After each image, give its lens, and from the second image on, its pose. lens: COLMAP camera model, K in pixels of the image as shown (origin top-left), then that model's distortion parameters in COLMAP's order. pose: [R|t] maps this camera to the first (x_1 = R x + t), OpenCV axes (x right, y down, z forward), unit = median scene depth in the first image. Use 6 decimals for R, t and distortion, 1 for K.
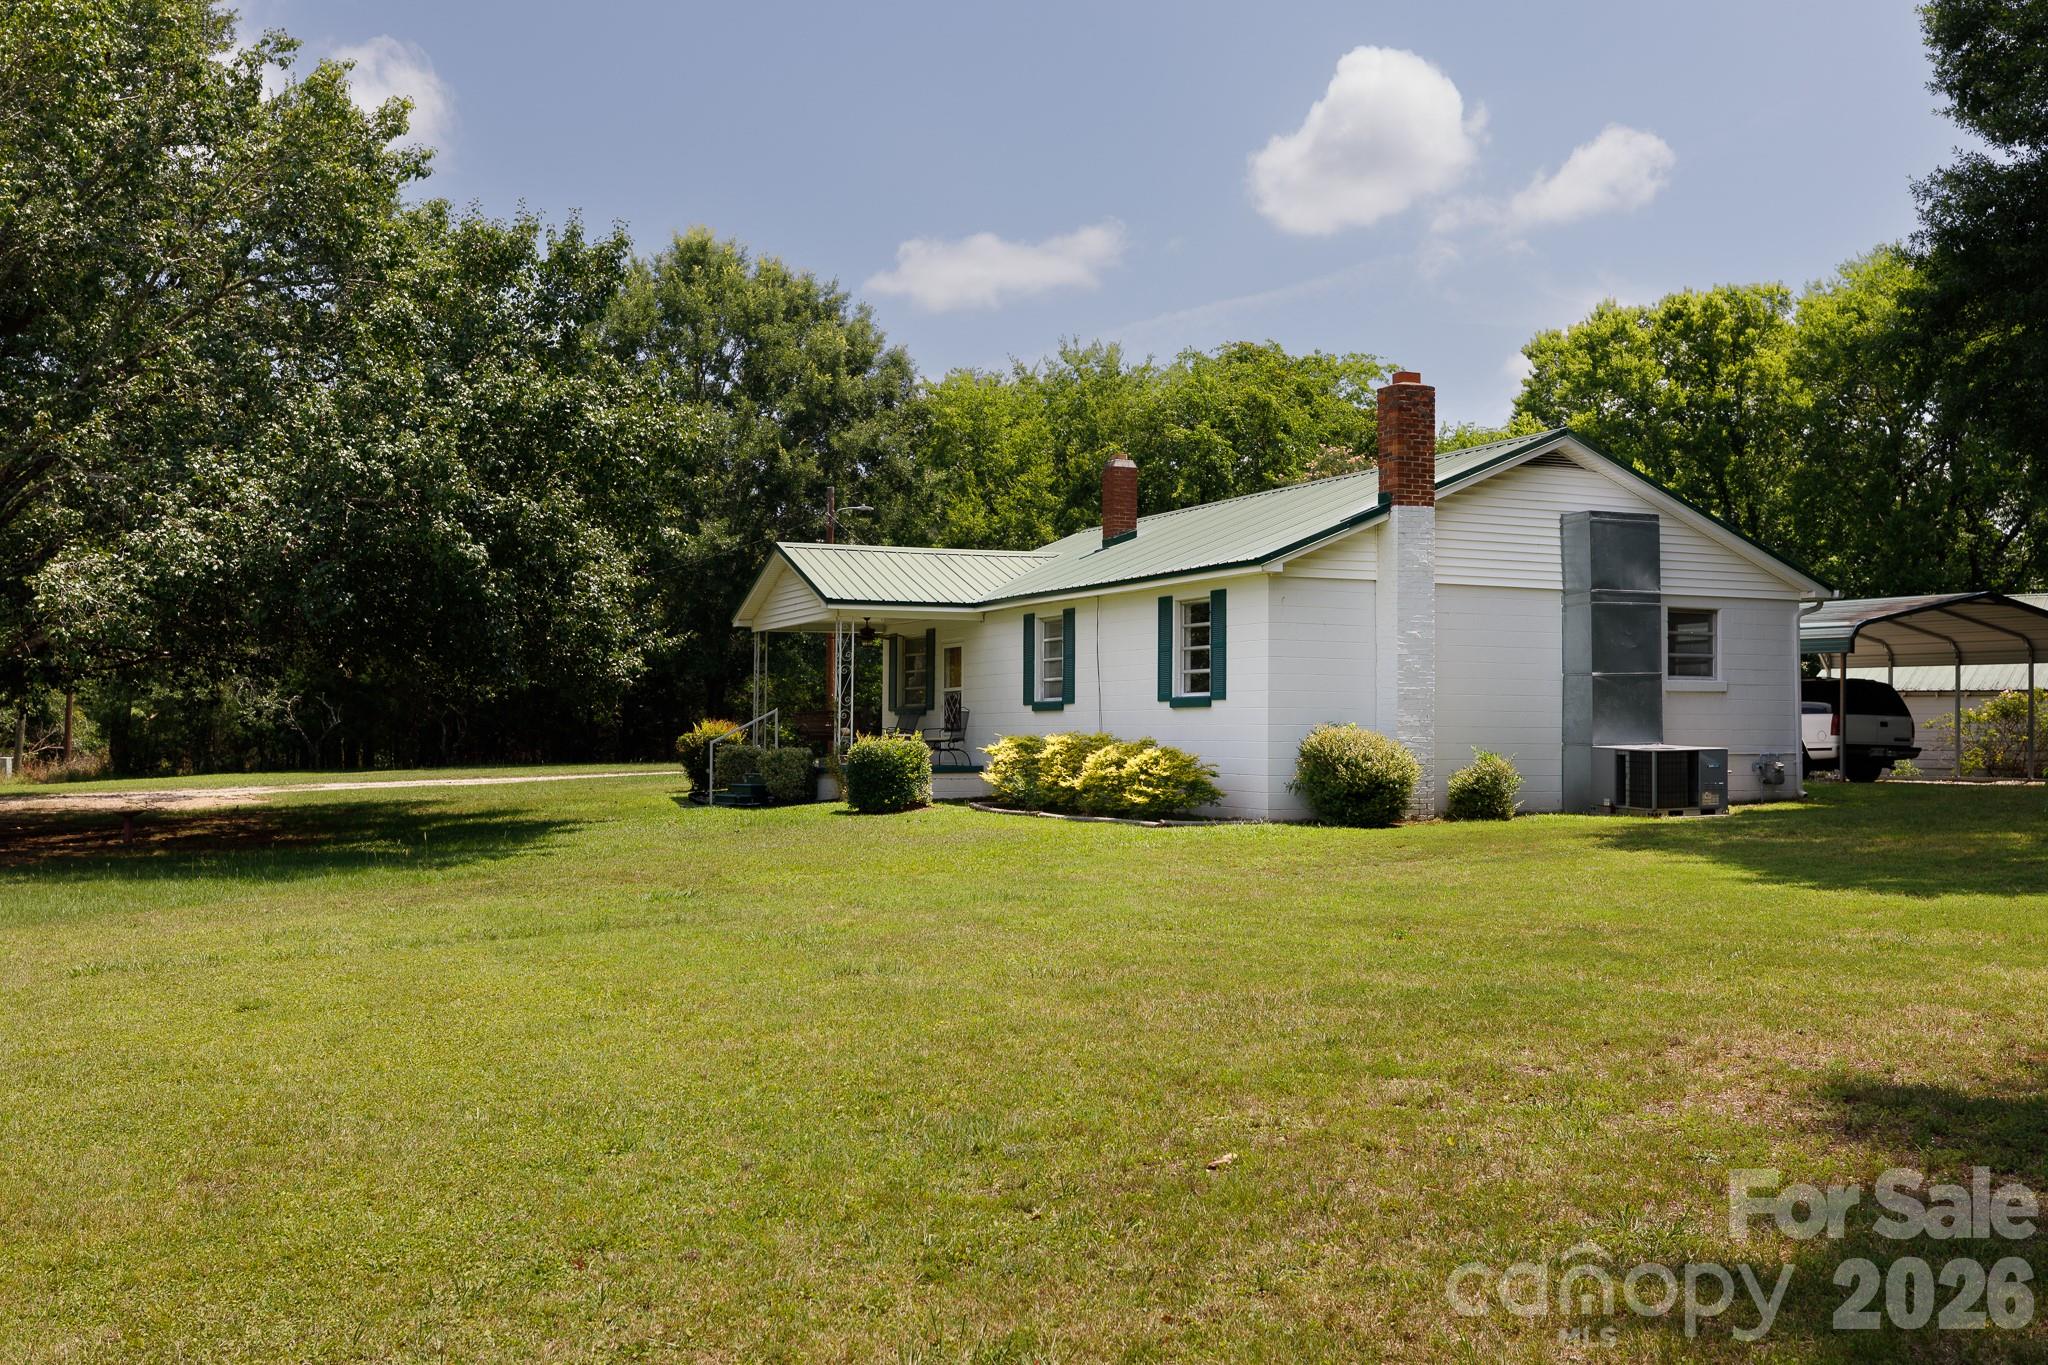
lens RADIAL K [[2012.4, 0, 1016.7], [0, 2012.4, 676.6], [0, 0, 1]] dist [0.014641, 0.000000]
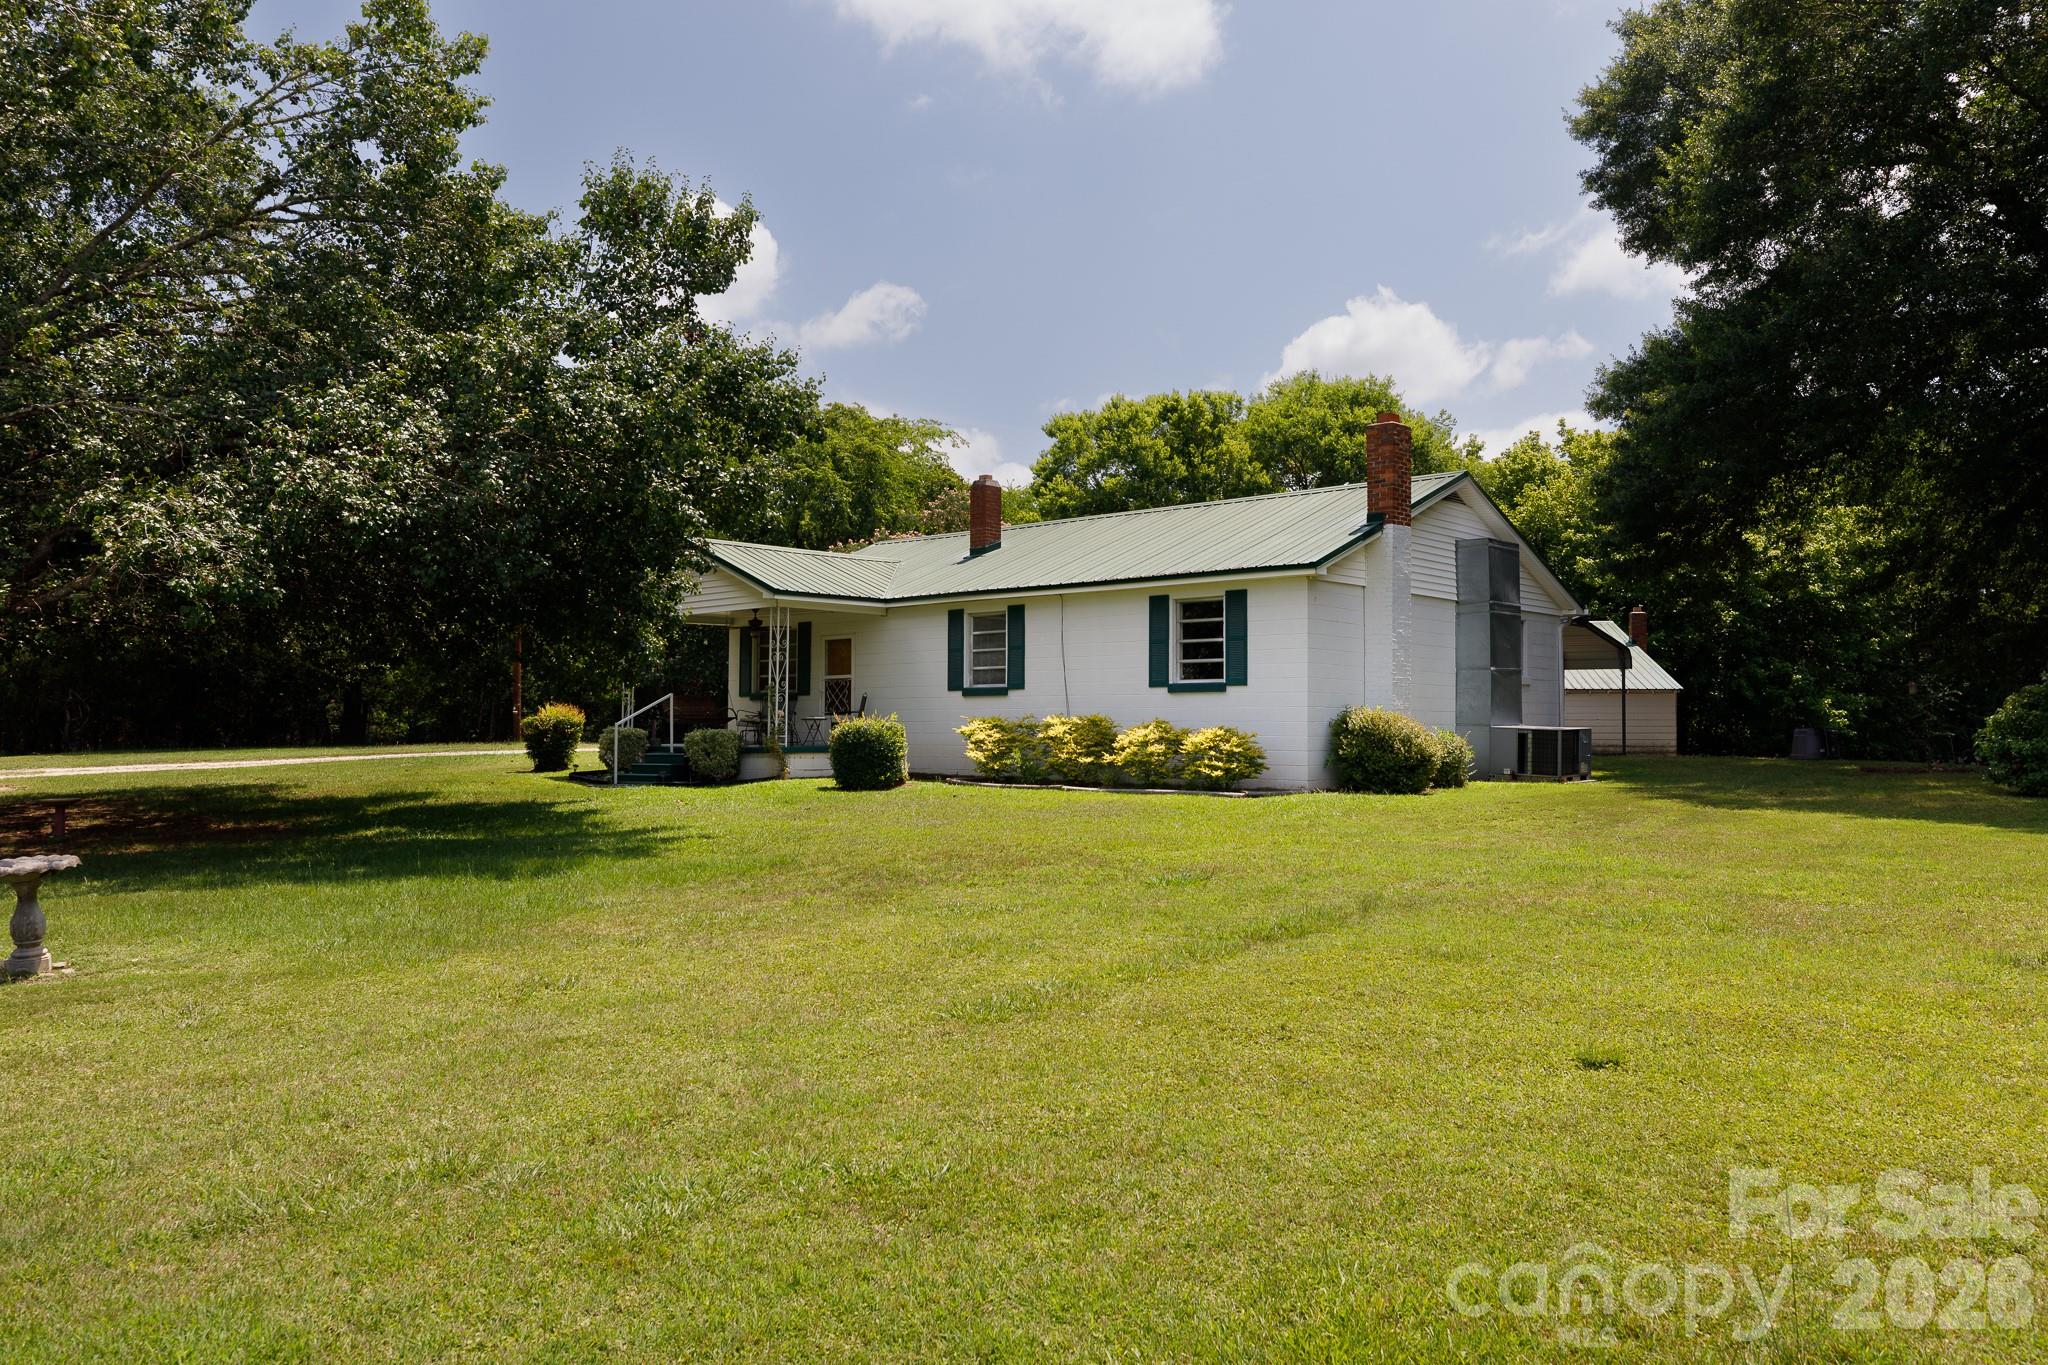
lens RADIAL K [[1520.0, 0, 1005.5], [0, 1520.0, 669.1], [0, 0, 1]] dist [0.031557, -0.012541]
pose [[0.918588, 0.017412, 0.394833, -0.310258], [-0.013629, 0.999830, -0.012385, 0.012435], [-0.394982, 0.005995, 0.918669, 0.217114]]
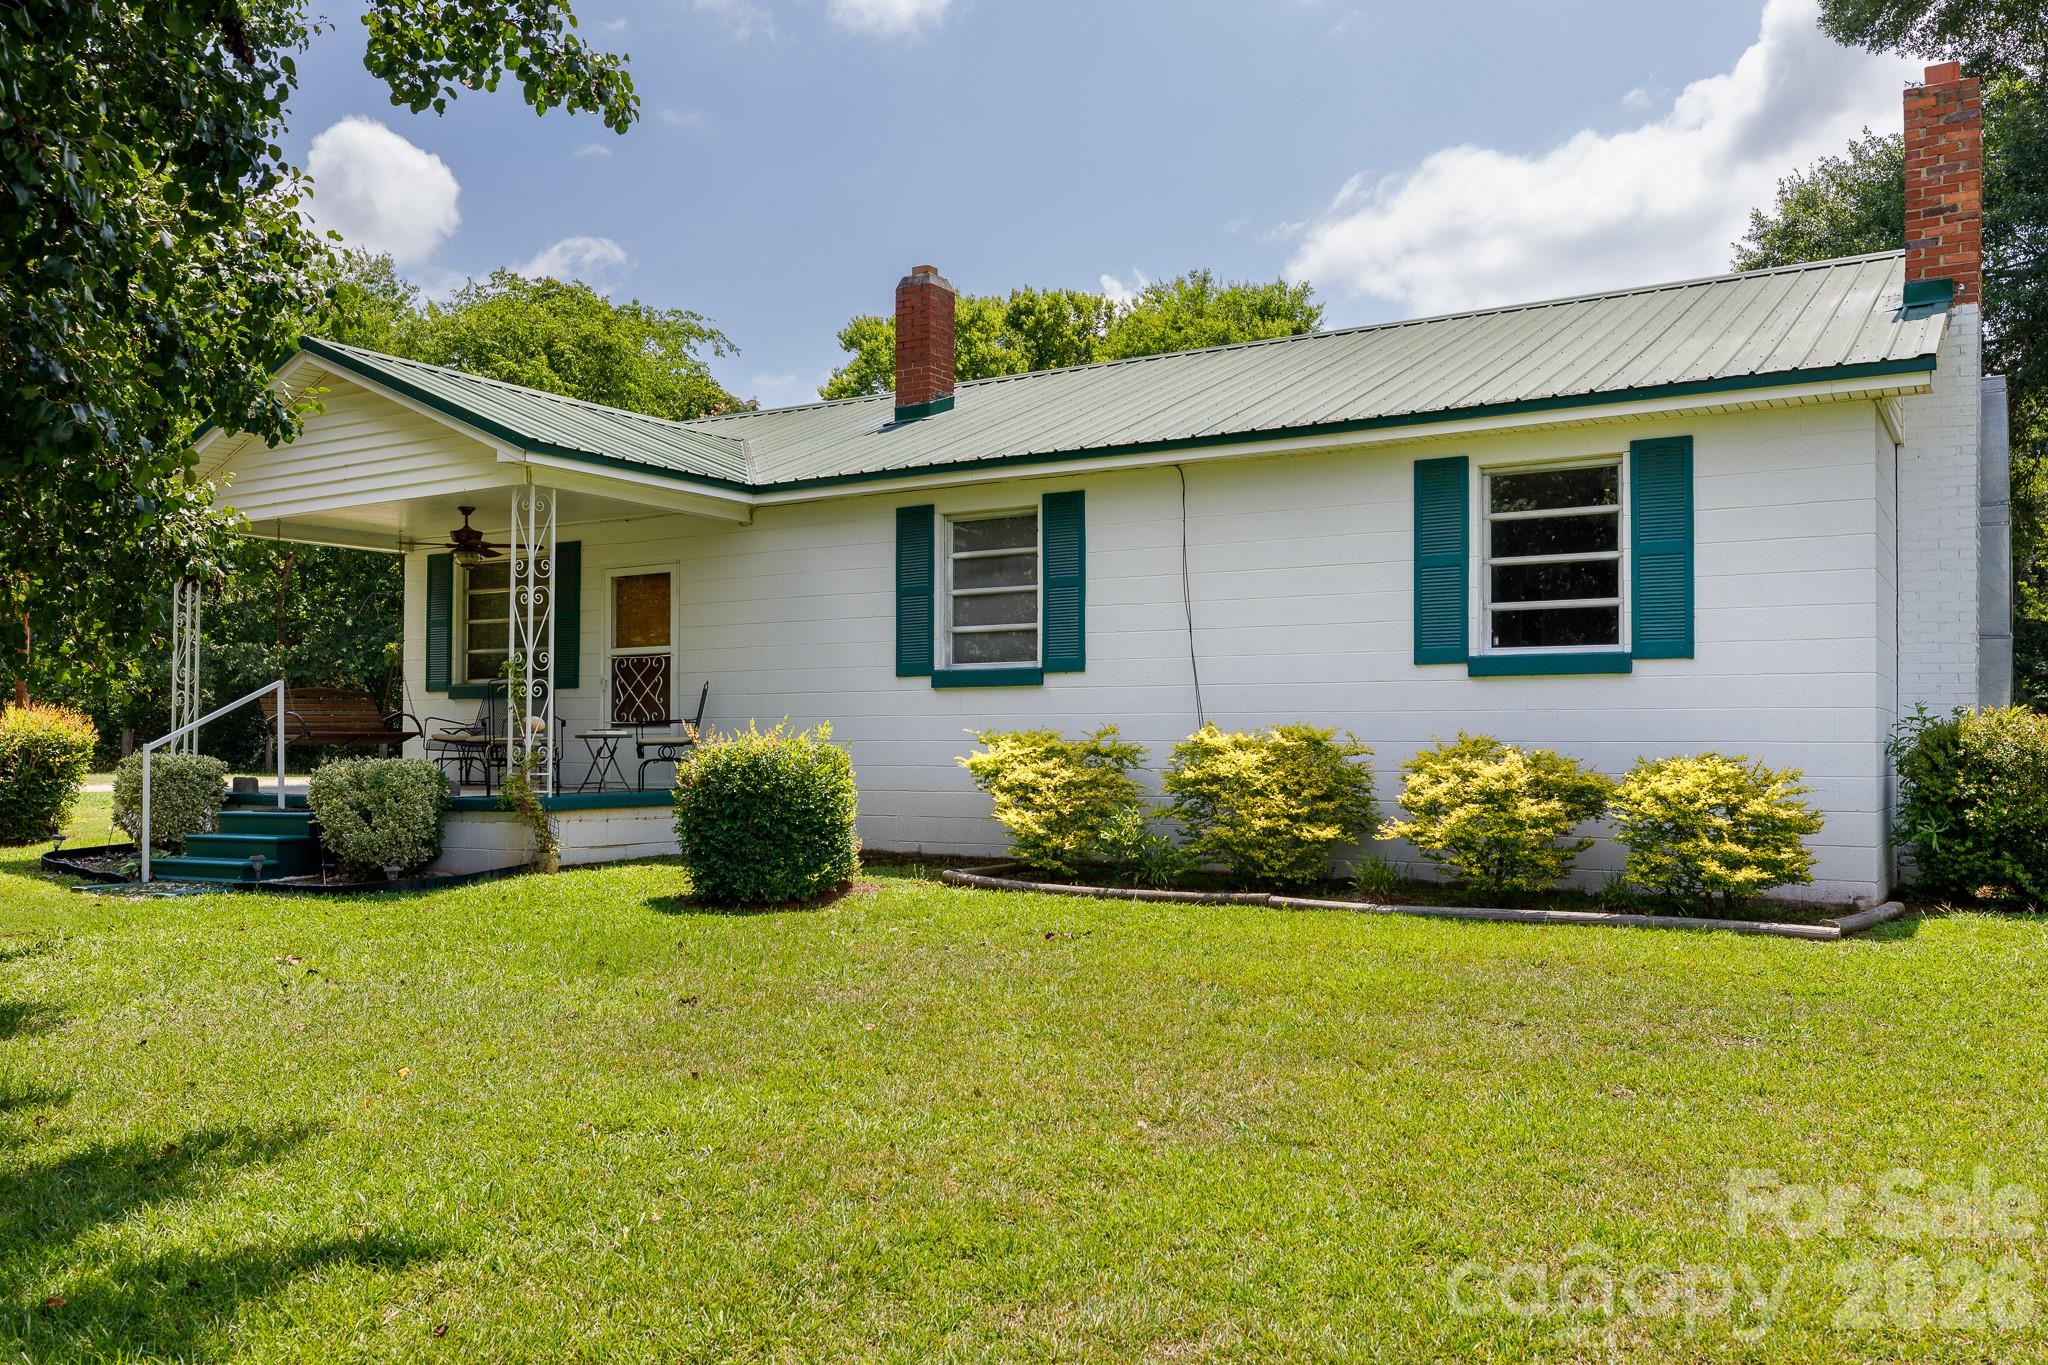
lens RADIAL K [[1636.1, 0, 979.3], [0, 1636.1, 668.7], [0, 0, 1]] dist [0.017104, 0.004623]
pose [[0.834620, 0.028006, 0.550114, -0.223208], [-0.018138, 0.999562, -0.023369, 0.022411], [-0.550528, 0.009526, 0.834762, 0.645100]]
